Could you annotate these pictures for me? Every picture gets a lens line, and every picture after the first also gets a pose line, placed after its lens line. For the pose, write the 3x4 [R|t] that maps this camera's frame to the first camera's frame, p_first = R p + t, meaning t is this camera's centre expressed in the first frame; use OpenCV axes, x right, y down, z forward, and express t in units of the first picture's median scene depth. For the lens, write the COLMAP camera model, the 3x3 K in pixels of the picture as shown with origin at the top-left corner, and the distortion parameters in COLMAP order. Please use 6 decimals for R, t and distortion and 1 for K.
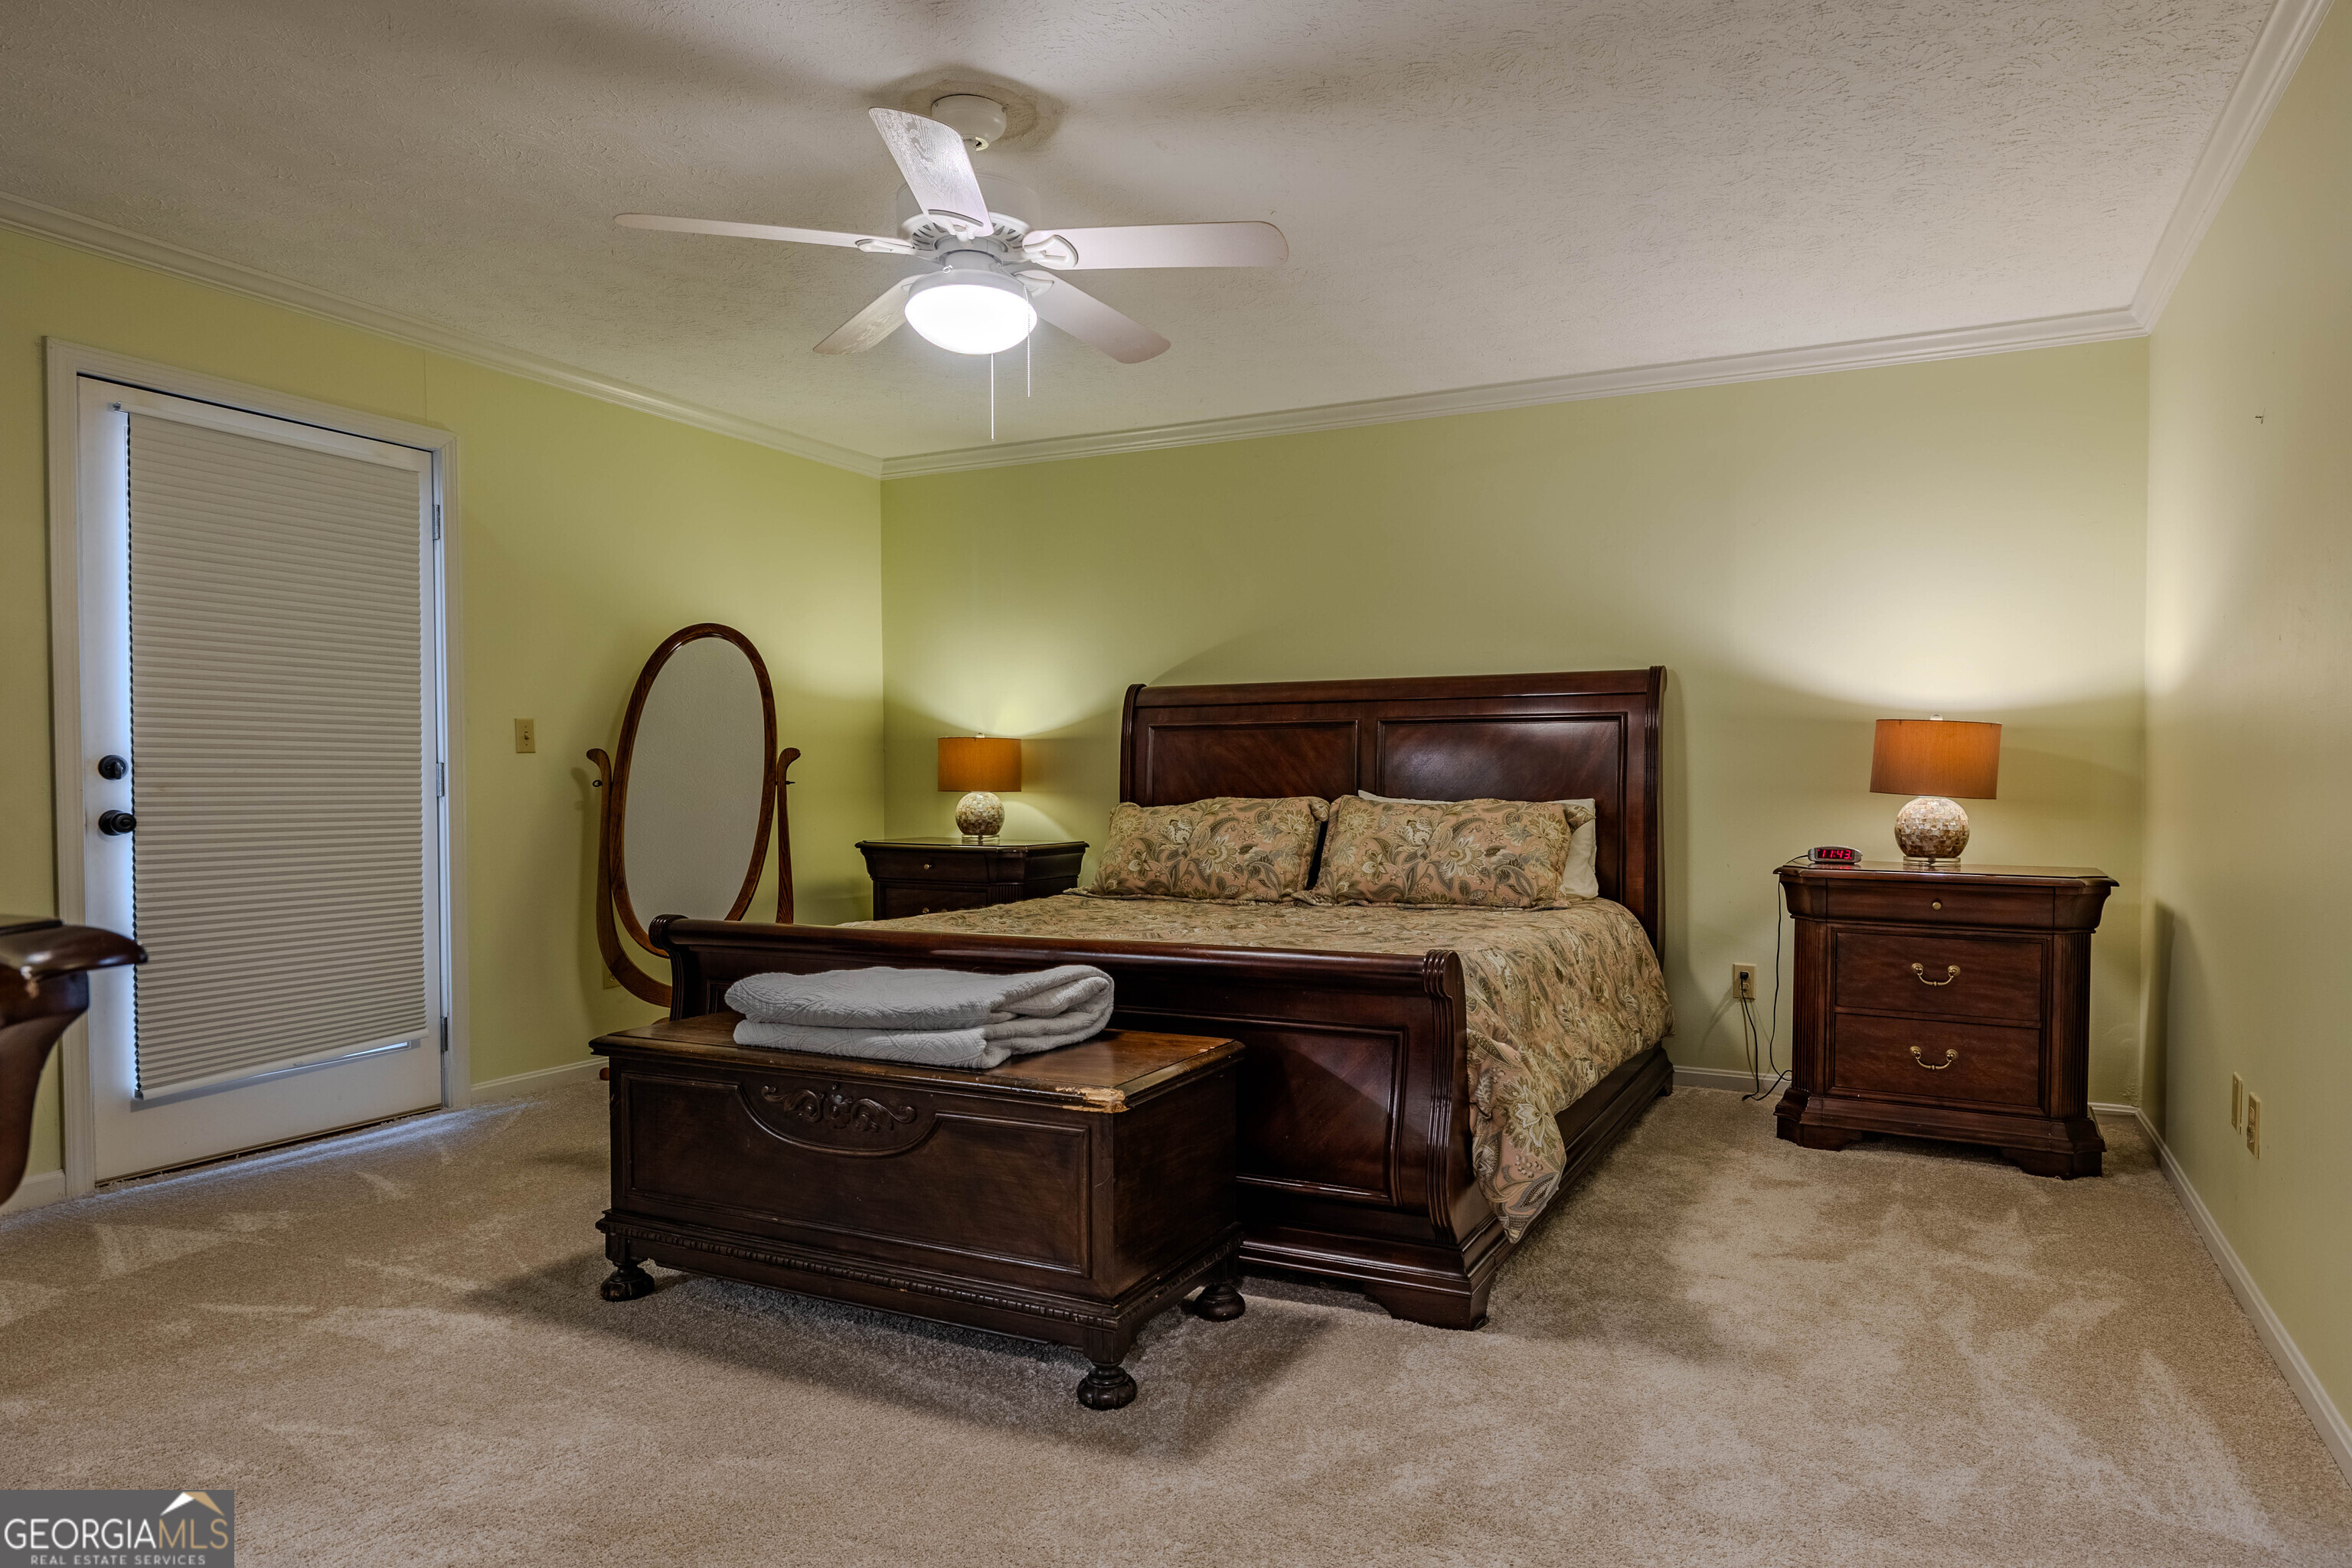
lens RADIAL K [[1332.4, 0, 1178.6], [0, 1332.4, 784.1], [0, 0, 1]] dist [0.000347, -0.002412]
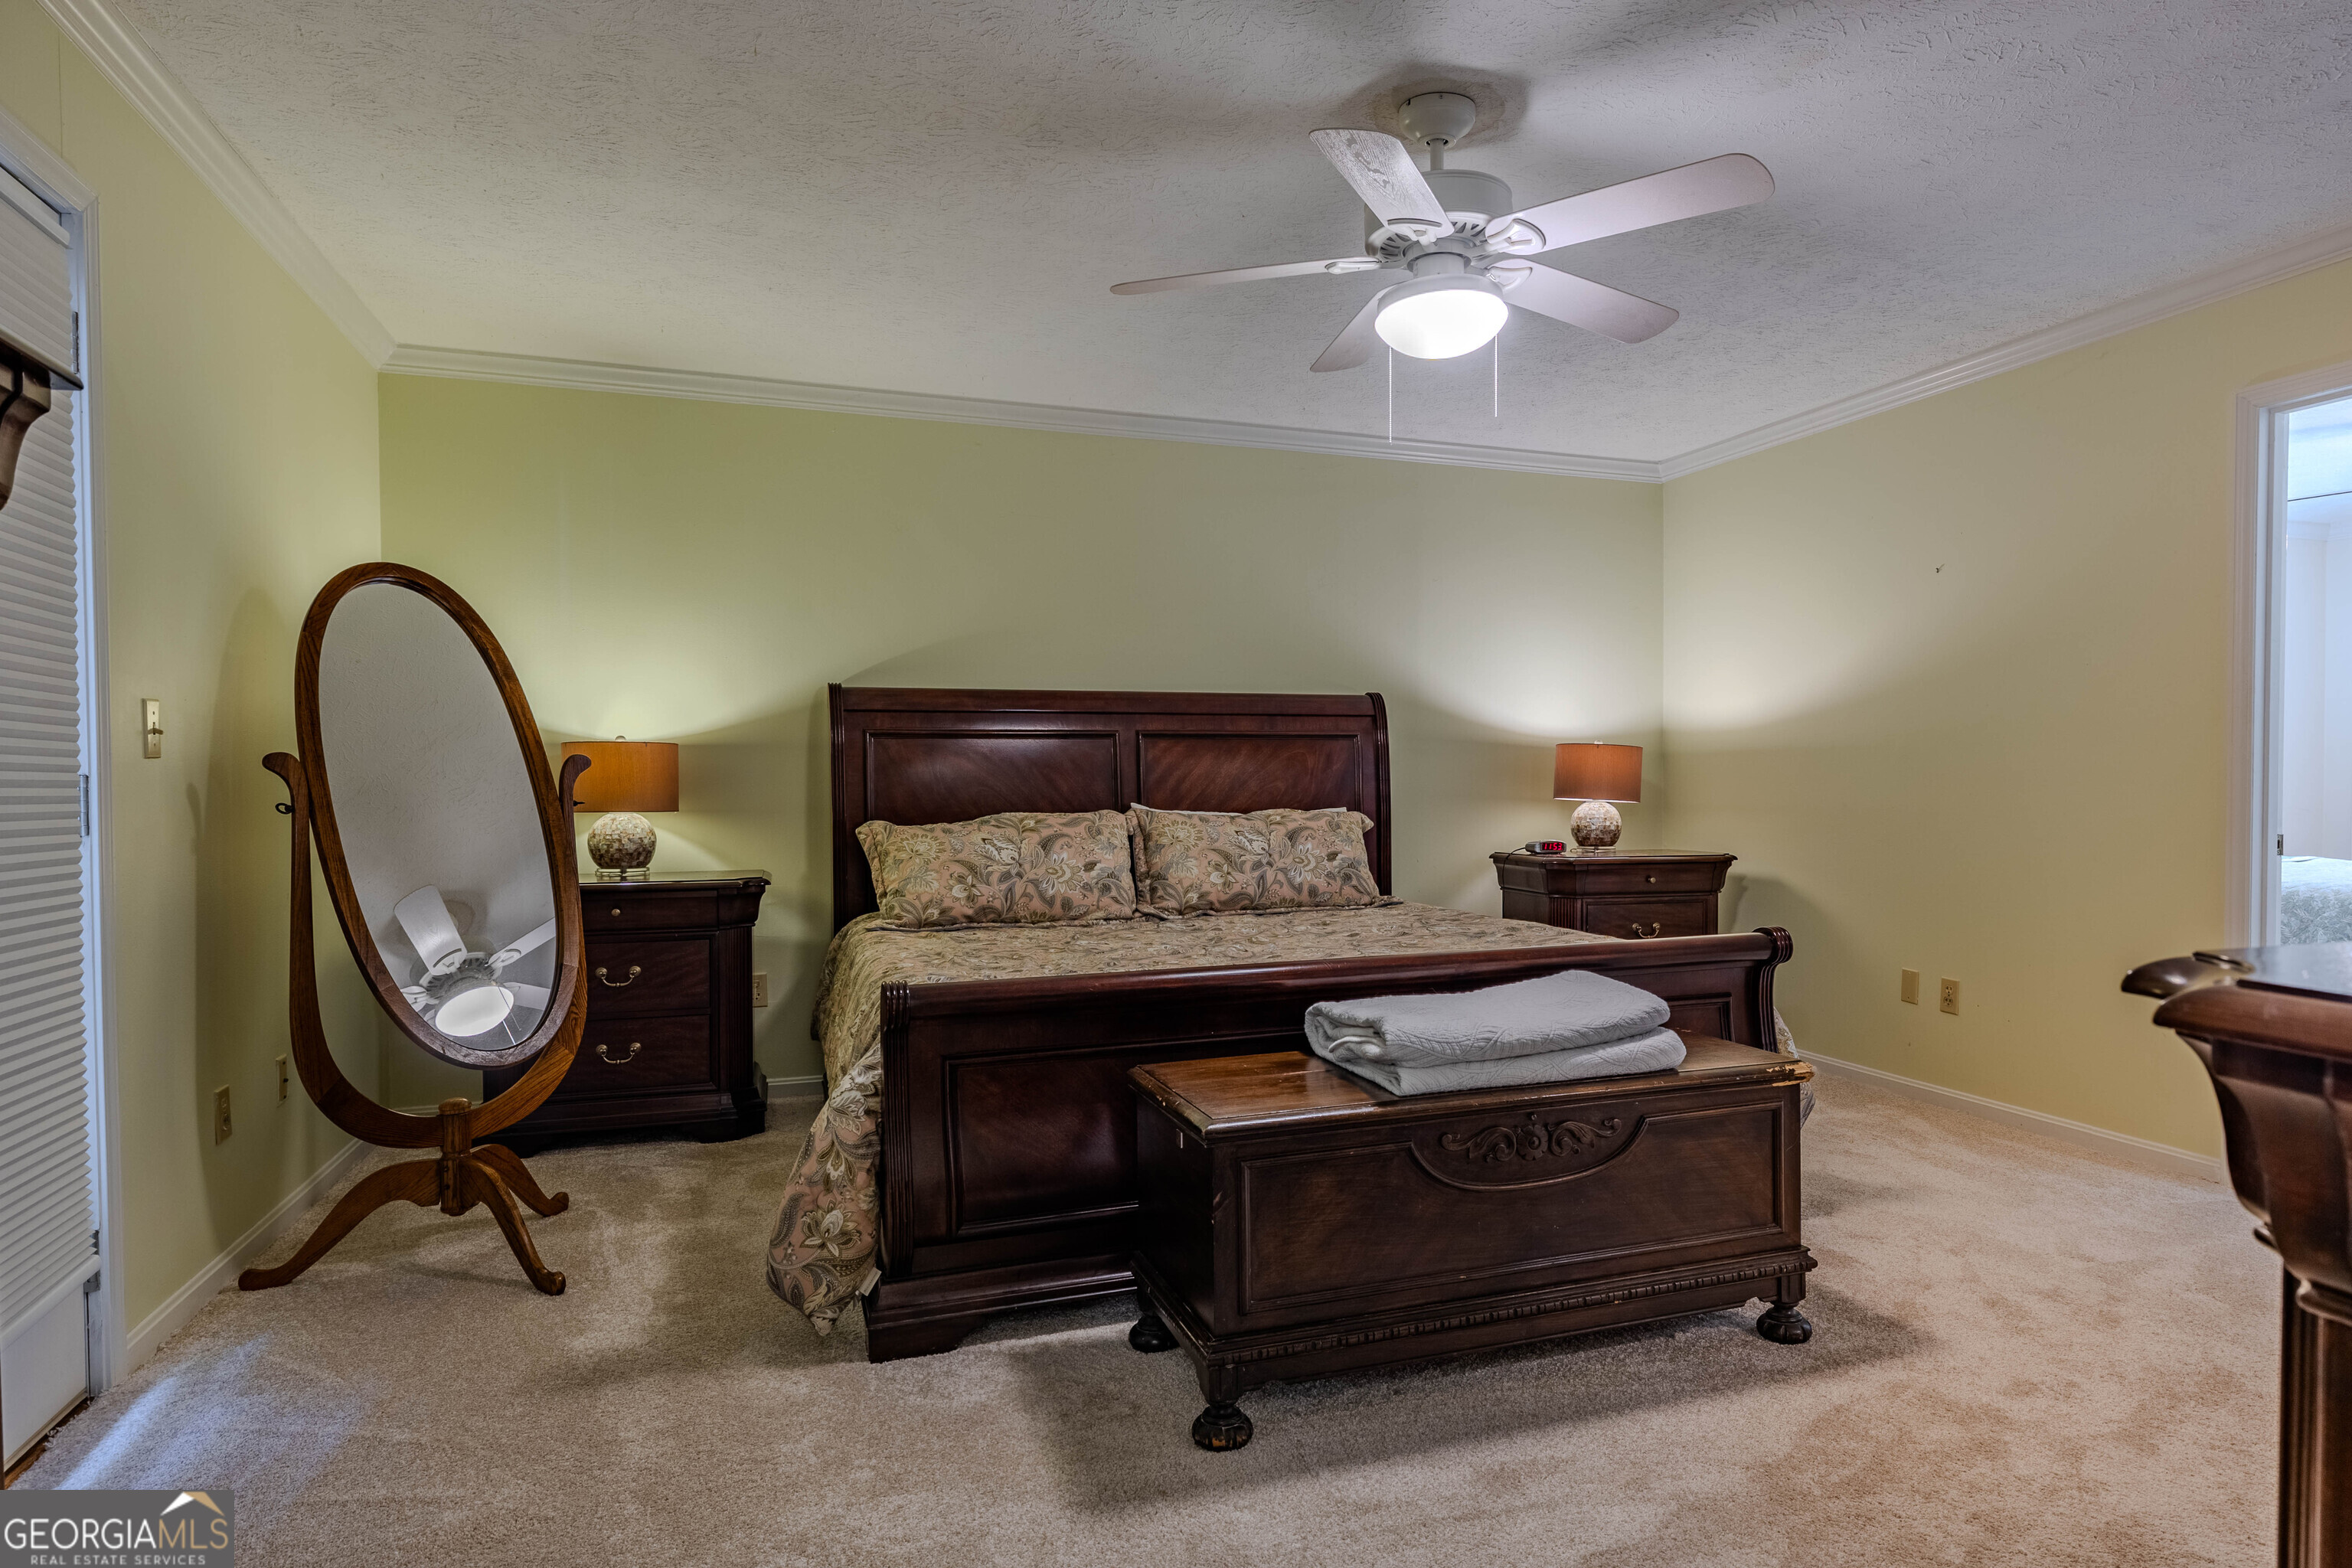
lens RADIAL K [[1400.8, 0, 1170.2], [0, 1400.8, 792.1], [0, 0, 1]] dist [-0.005074, -0.000289]
pose [[0.706544, -0.007959, 0.707624, -0.639700], [0.009171, 0.999956, 0.002090, -0.005838], [-0.707610, 0.005013, 0.706586, 0.262701]]
